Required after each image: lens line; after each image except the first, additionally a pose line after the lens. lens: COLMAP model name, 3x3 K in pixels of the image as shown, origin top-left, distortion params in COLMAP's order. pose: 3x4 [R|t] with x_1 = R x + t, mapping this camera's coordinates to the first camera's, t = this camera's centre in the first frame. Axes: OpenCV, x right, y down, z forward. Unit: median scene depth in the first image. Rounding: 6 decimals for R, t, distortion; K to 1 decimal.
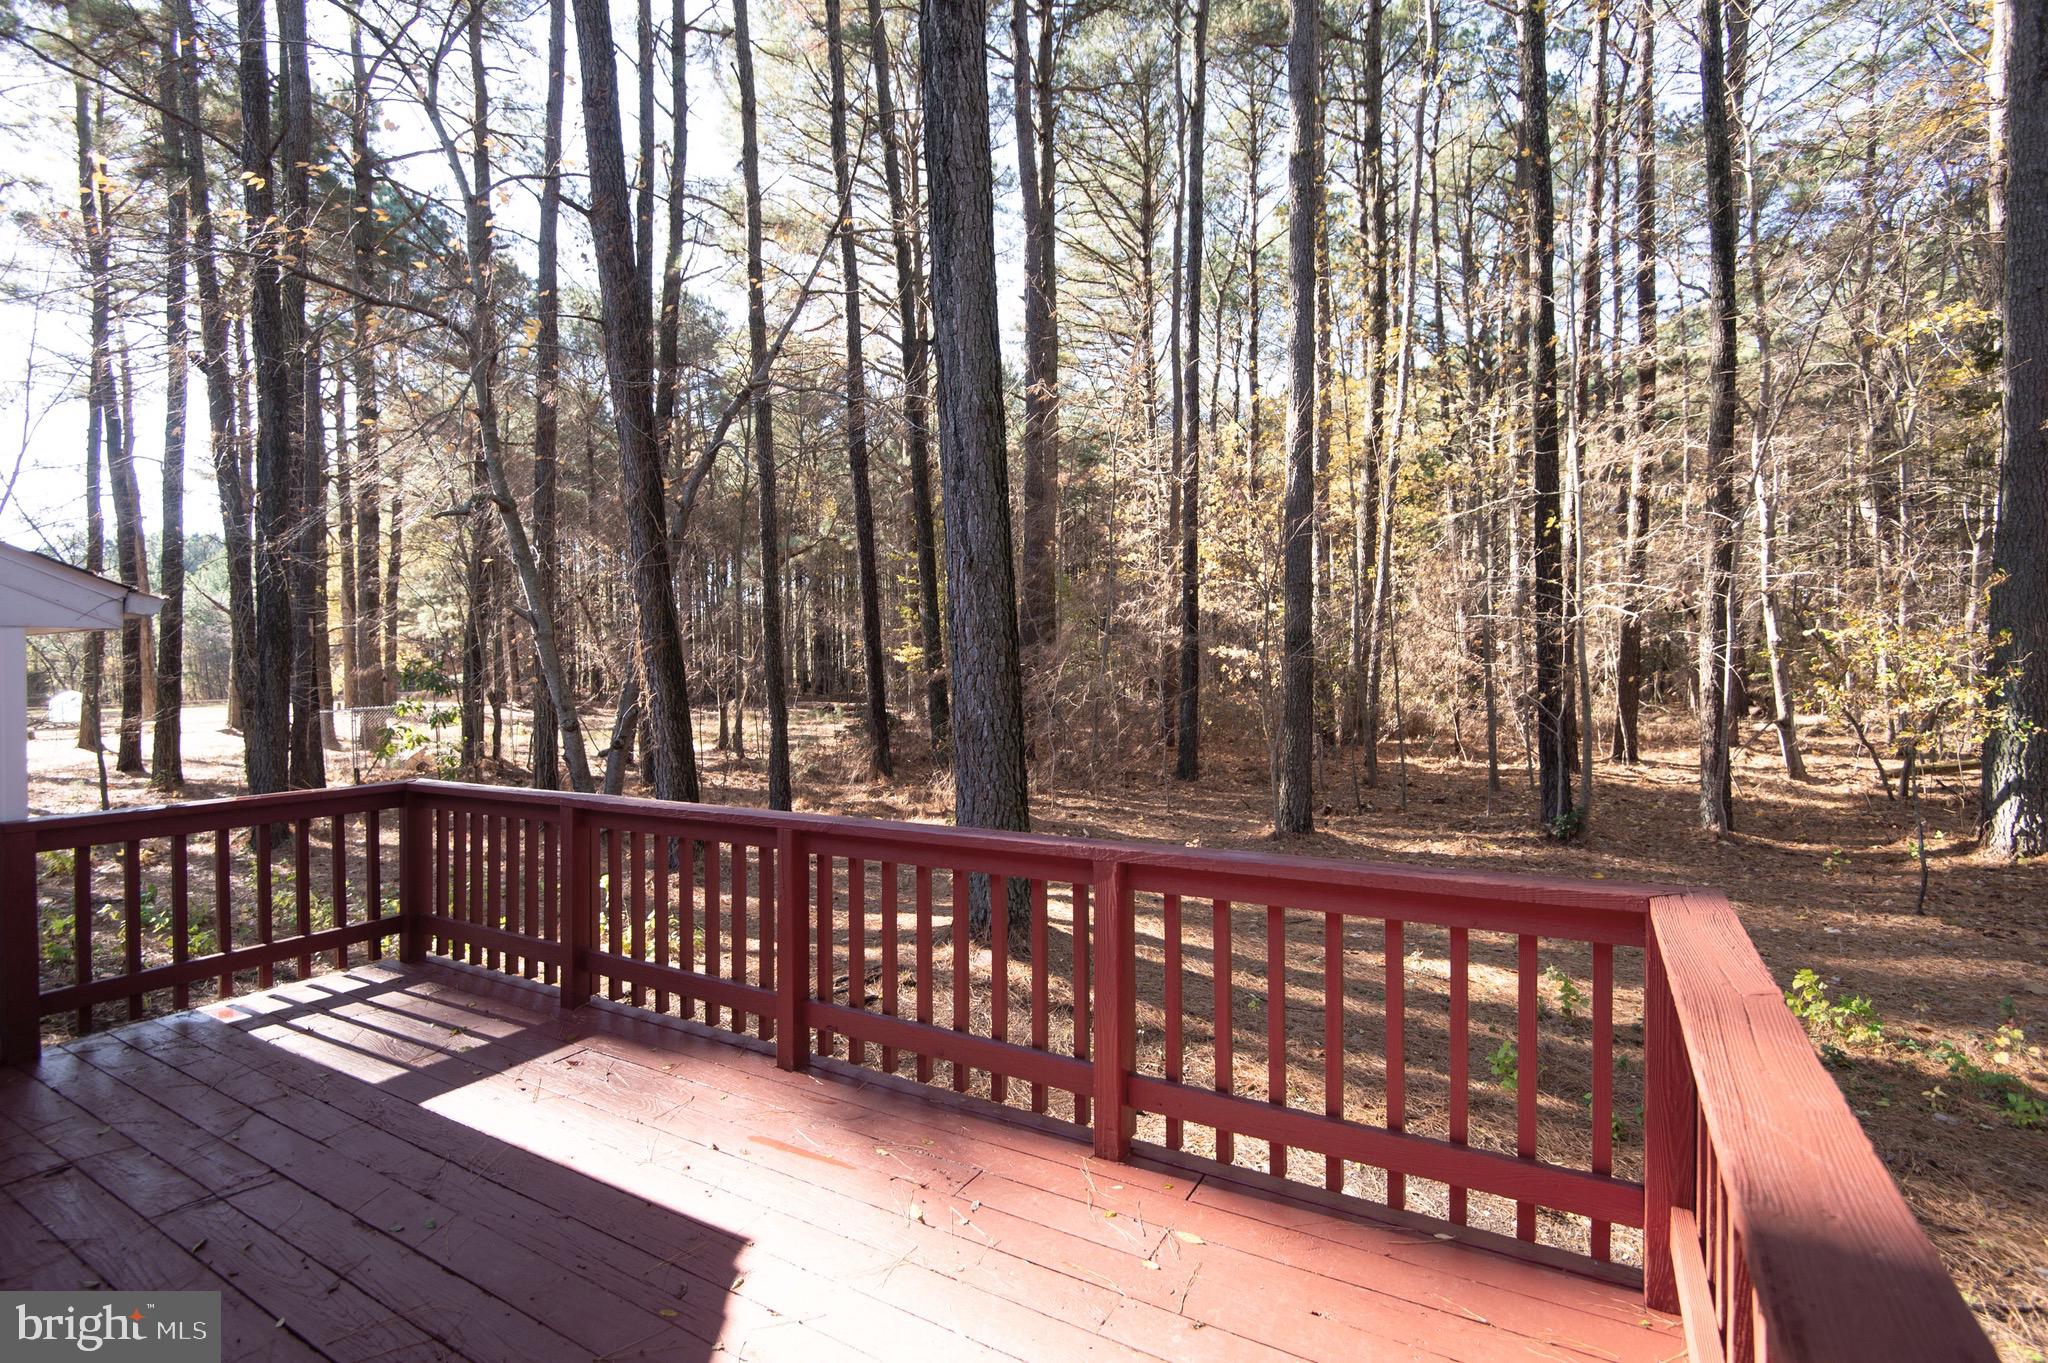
lens RADIAL K [[955.8, 0, 1011.5], [0, 955.8, 673.9], [0, 0, 1]] dist [0.047139, -0.030139]
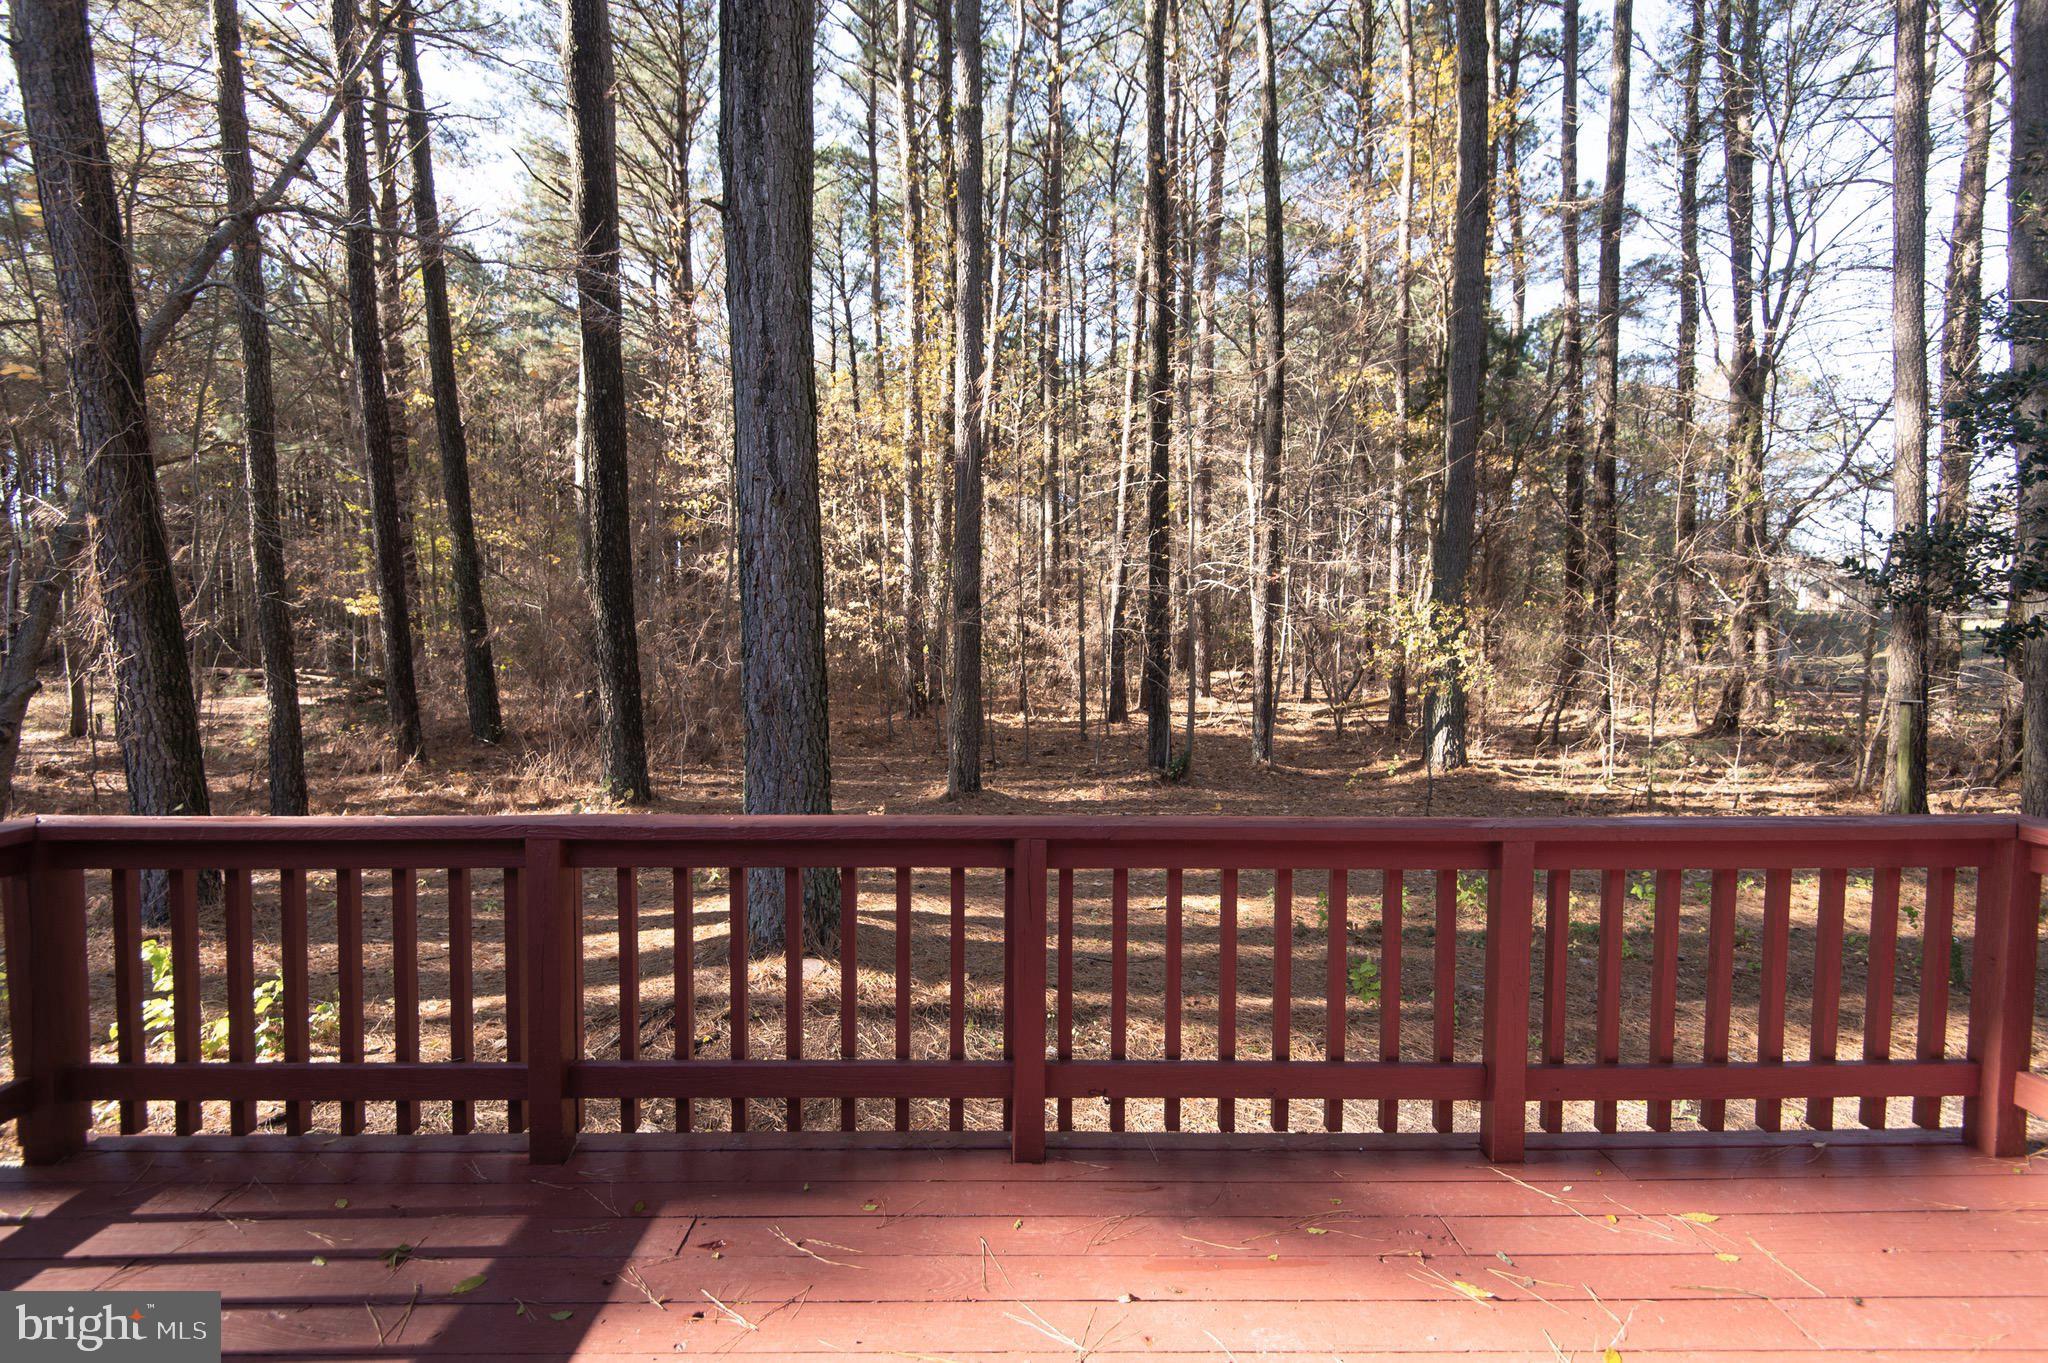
lens RADIAL K [[955.8, 0, 1011.5], [0, 955.8, 673.9], [0, 0, 1]] dist [0.047139, -0.030139]
pose [[0.851315, -0.012152, 0.524514, -0.274110], [-0.009350, 0.999222, 0.038326, 0.001520], [-0.524572, -0.037532, 0.850539, 0.167702]]
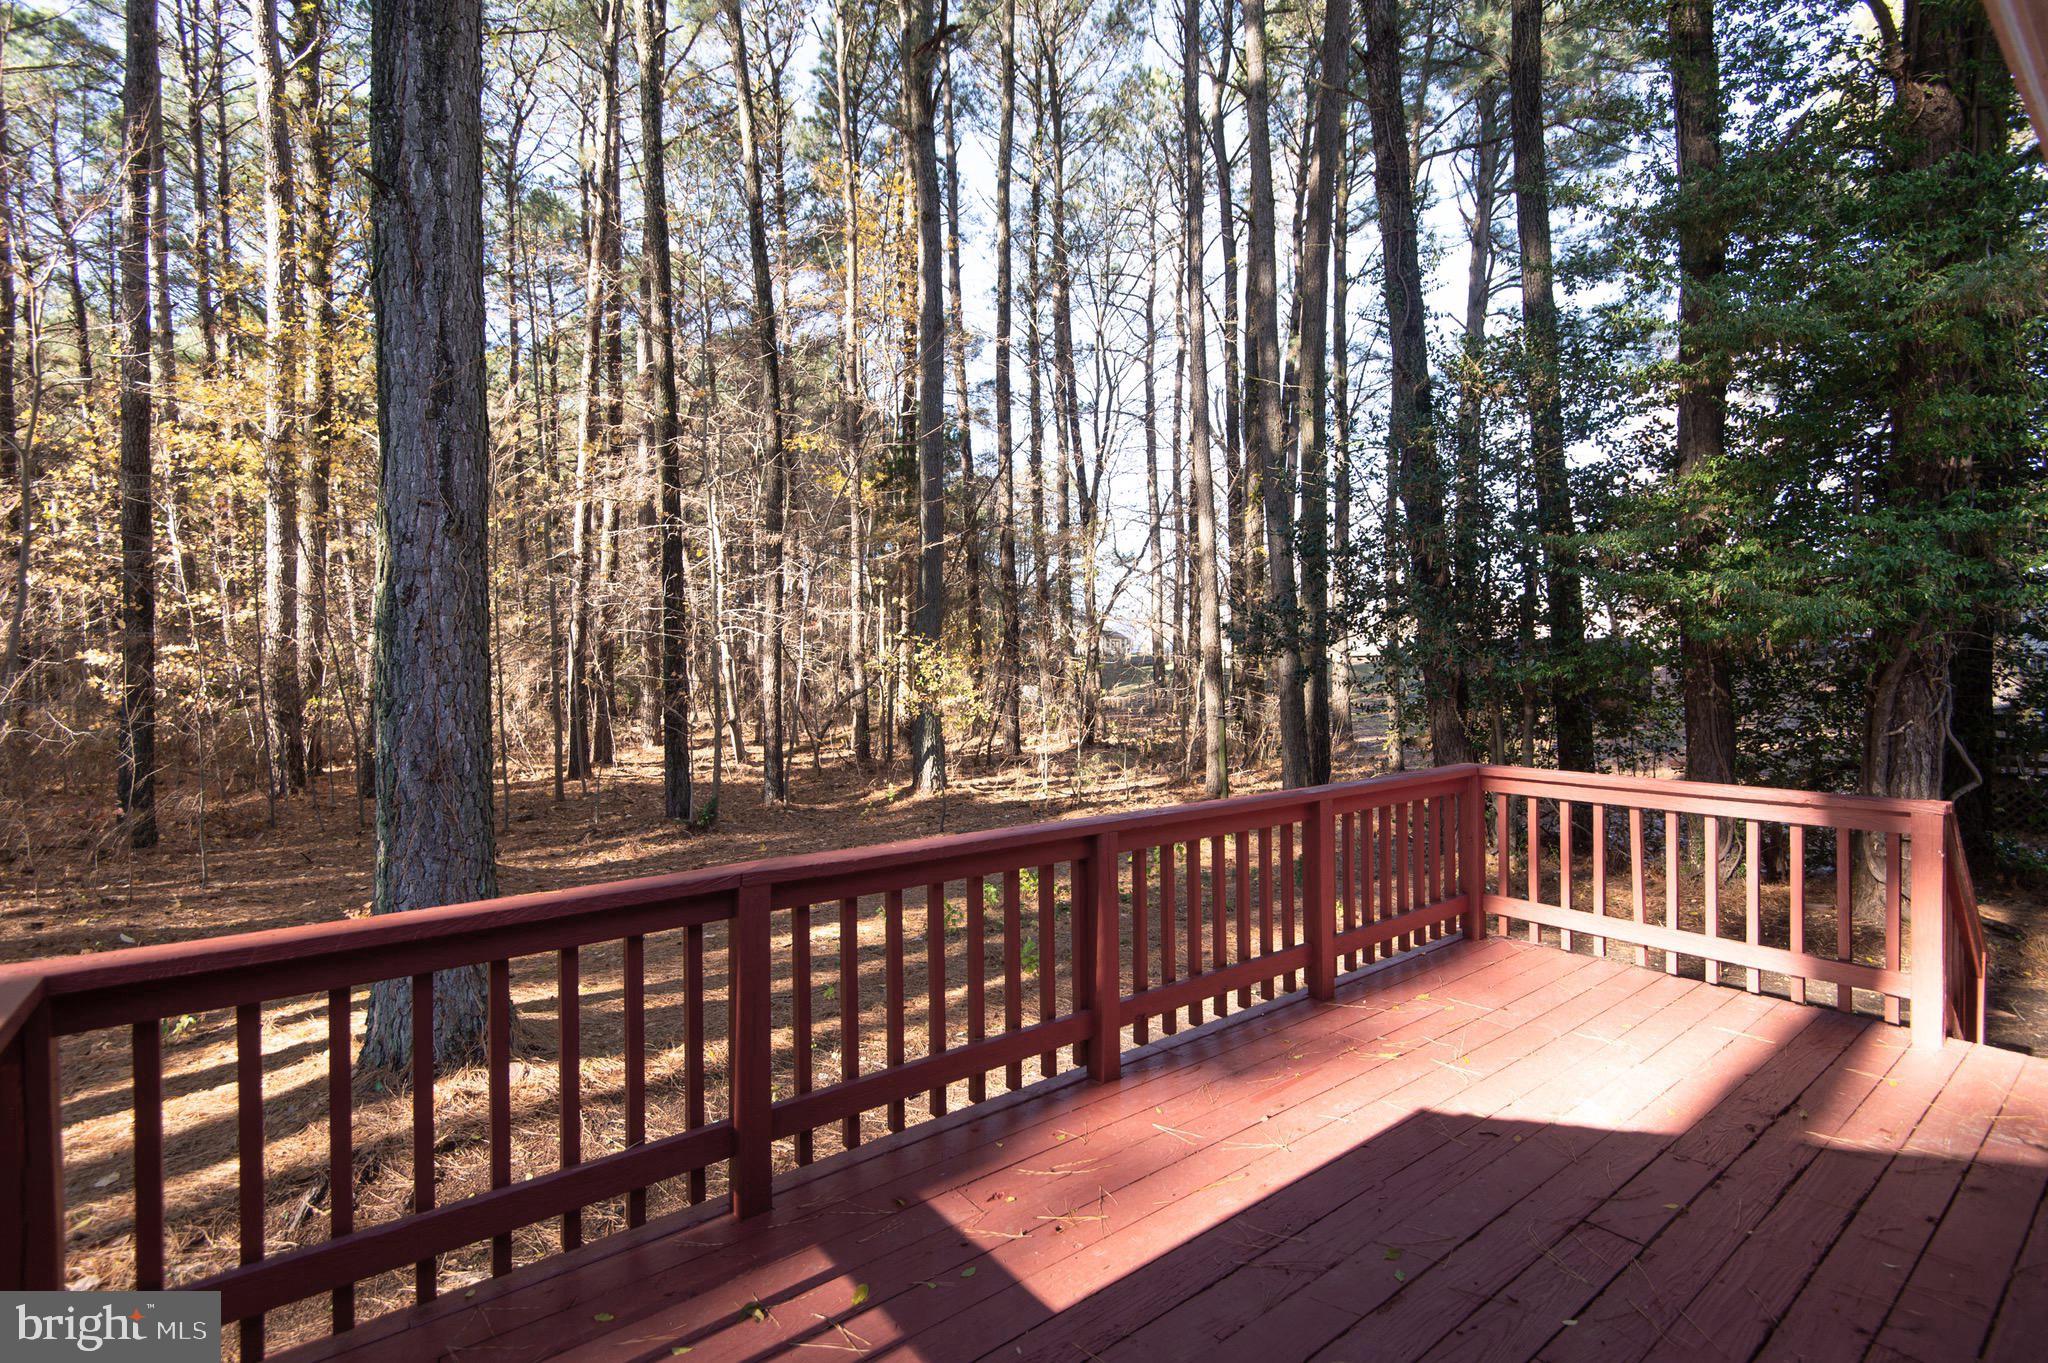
lens RADIAL K [[968.0, 0, 1047.8], [0, 968.0, 634.5], [0, 0, 1]] dist [0.042264, -0.031167]
pose [[0.335798, 0.040294, 0.941072, -0.510560], [0.013103, 0.998788, -0.047440, 0.004334], [-0.941843, 0.028261, 0.334863, 0.310303]]
